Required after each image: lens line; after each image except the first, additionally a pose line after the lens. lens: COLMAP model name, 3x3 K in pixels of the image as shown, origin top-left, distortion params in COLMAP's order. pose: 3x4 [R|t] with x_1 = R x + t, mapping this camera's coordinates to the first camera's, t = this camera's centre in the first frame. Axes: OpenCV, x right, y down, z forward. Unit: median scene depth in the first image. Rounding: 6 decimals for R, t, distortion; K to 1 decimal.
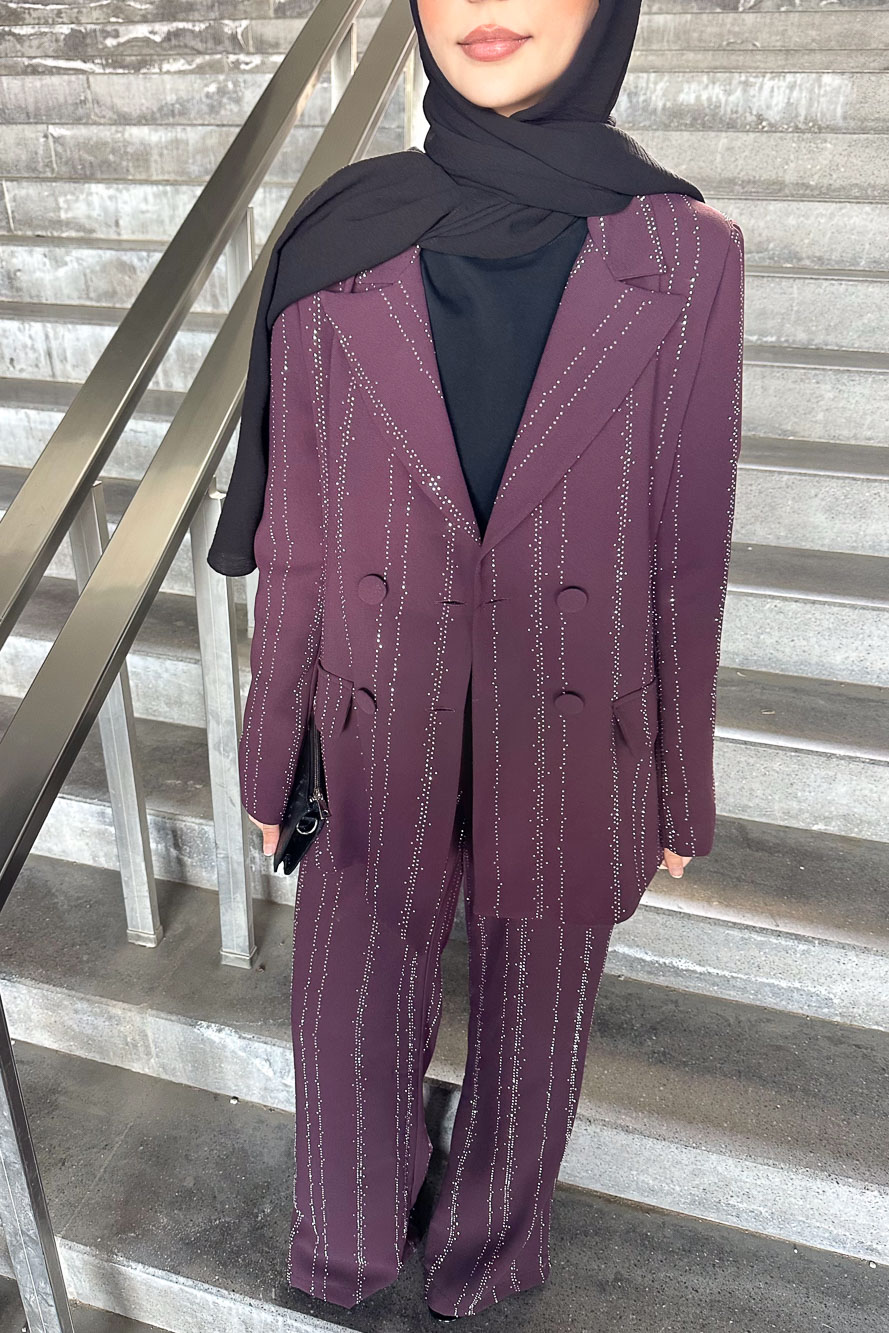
lens RADIAL K [[987.8, 0, 404.4], [0, 987.8, 684.7], [0, 0, 1]] dist [0.002946, -0.018115]
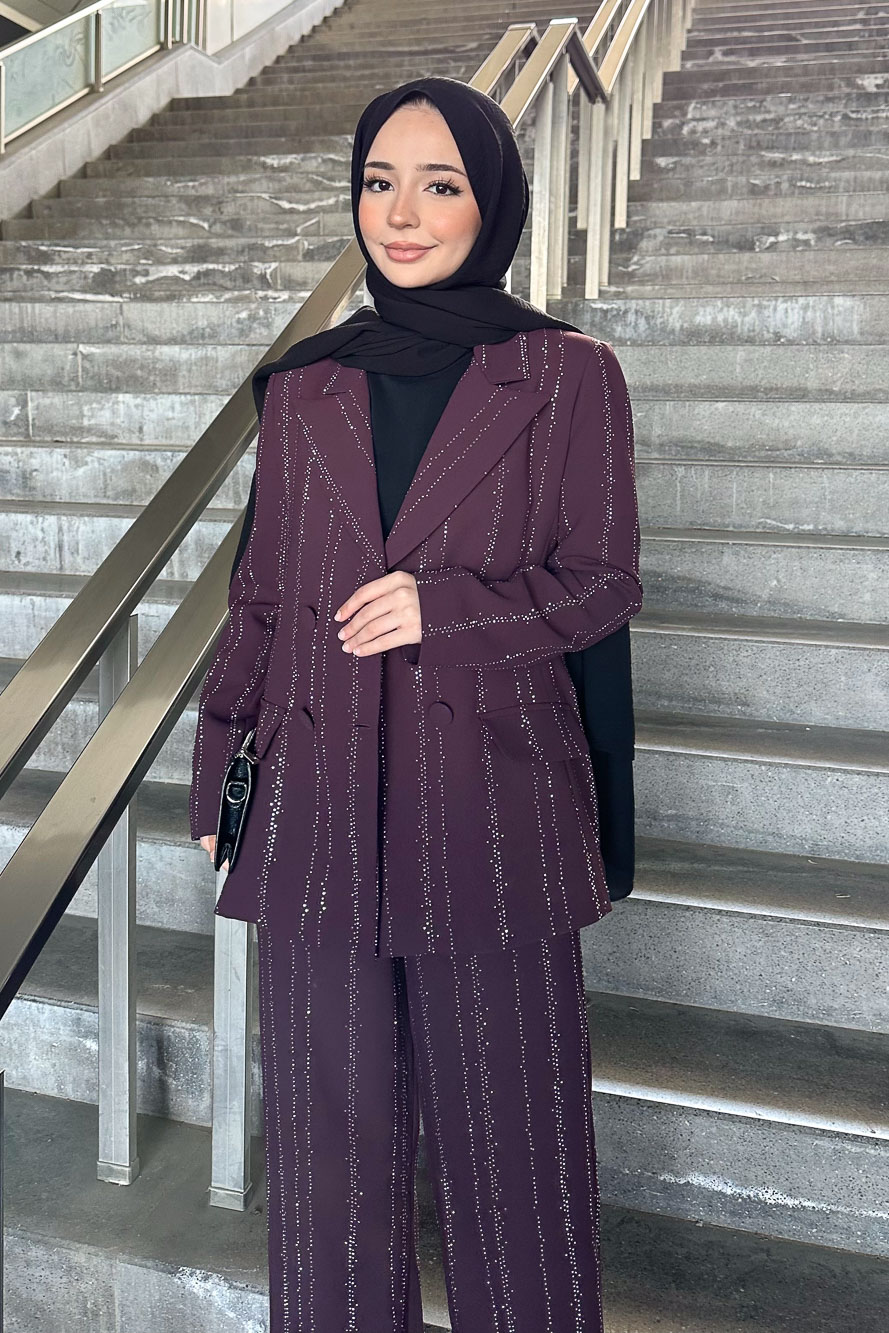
lens RADIAL K [[1211.2, 0, 424.2], [0, 1211.2, 481.6], [0, 0, 1]] dist [0.182808, -0.355495]
pose [[0.999995, -0.000196, -0.003063, -0.002127], [-0.001085, 0.911028, -0.412344, 0.088059], [0.002871, 0.412345, 0.911023, -0.098817]]
